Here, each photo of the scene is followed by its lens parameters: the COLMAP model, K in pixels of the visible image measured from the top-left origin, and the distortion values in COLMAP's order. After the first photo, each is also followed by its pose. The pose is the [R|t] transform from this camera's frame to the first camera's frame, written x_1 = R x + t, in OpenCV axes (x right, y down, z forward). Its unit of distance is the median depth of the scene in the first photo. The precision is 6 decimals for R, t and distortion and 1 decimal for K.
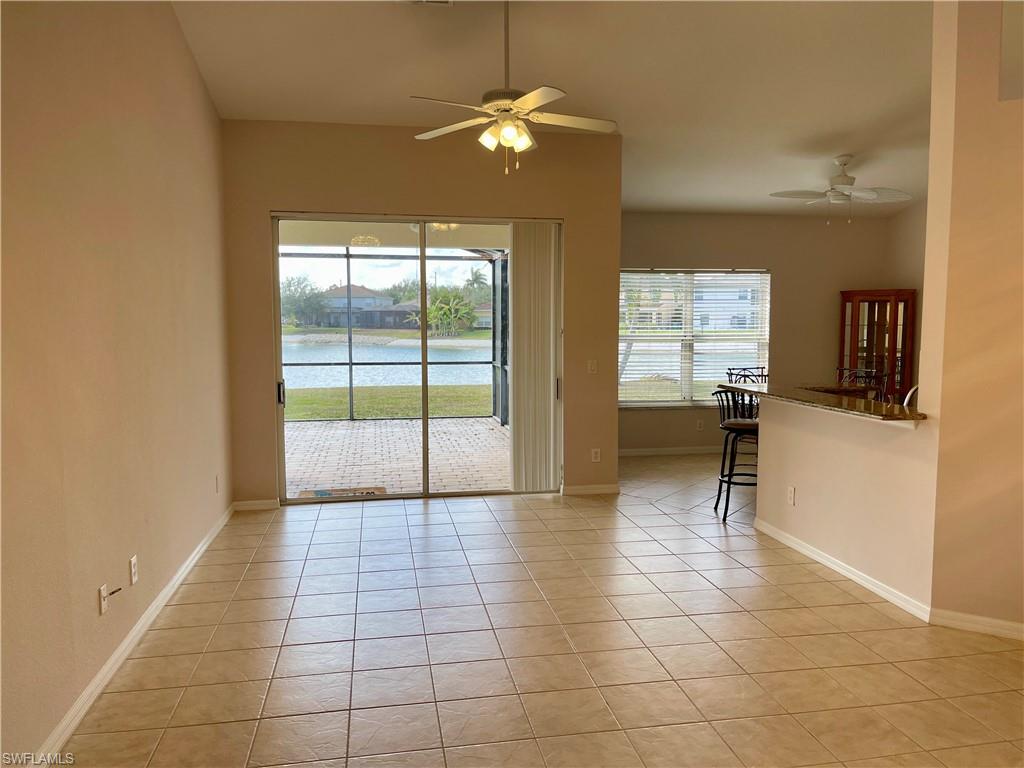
lens RADIAL K [[783.1, 0, 510.8], [0, 783.1, 379.1], [0, 0, 1]] dist [0.094437, -0.159548]
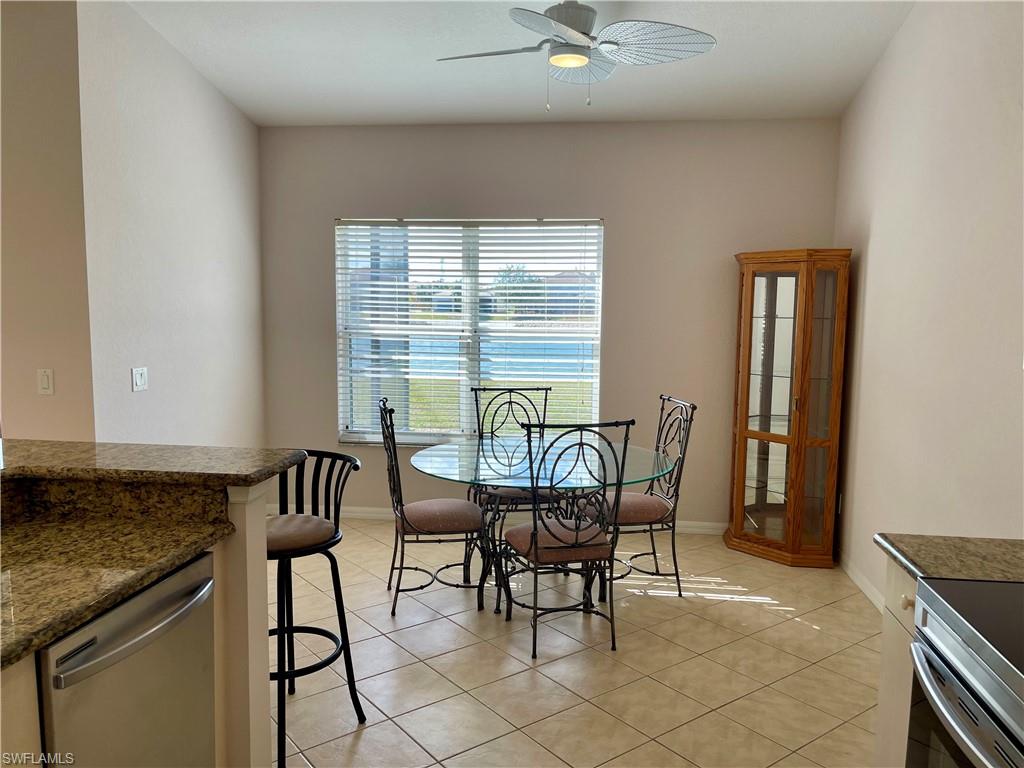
lens RADIAL K [[788.1, 0, 515.4], [0, 788.1, 379.7], [0, 0, 1]] dist [0.054047, -0.060929]
pose [[0.950331, 0.040812, -0.308554, 0.448798], [-0.036526, 0.999139, 0.019657, -0.029930], [0.309091, -0.007410, 0.951004, 0.428855]]
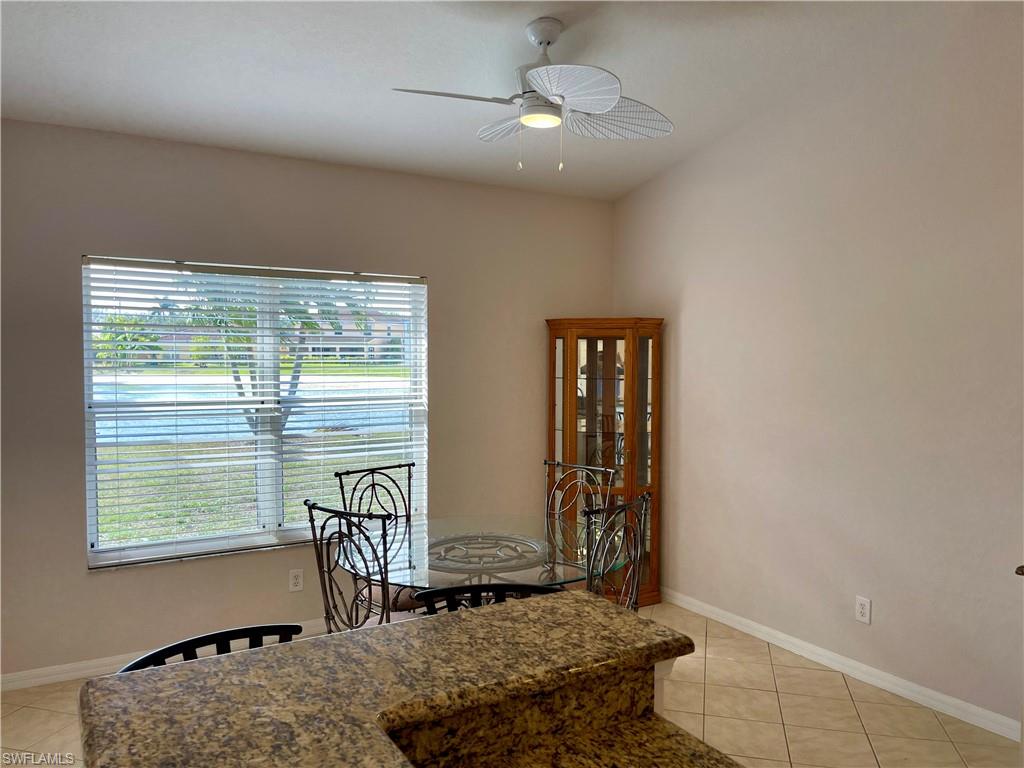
lens RADIAL K [[788.1, 0, 515.4], [0, 788.1, 379.7], [0, 0, 1]] dist [0.054047, -0.060929]
pose [[0.937653, -0.007729, 0.347488, 0.196698], [0.022101, 0.999055, -0.037416, -0.046280], [-0.346870, 0.042763, 0.936938, 0.474746]]
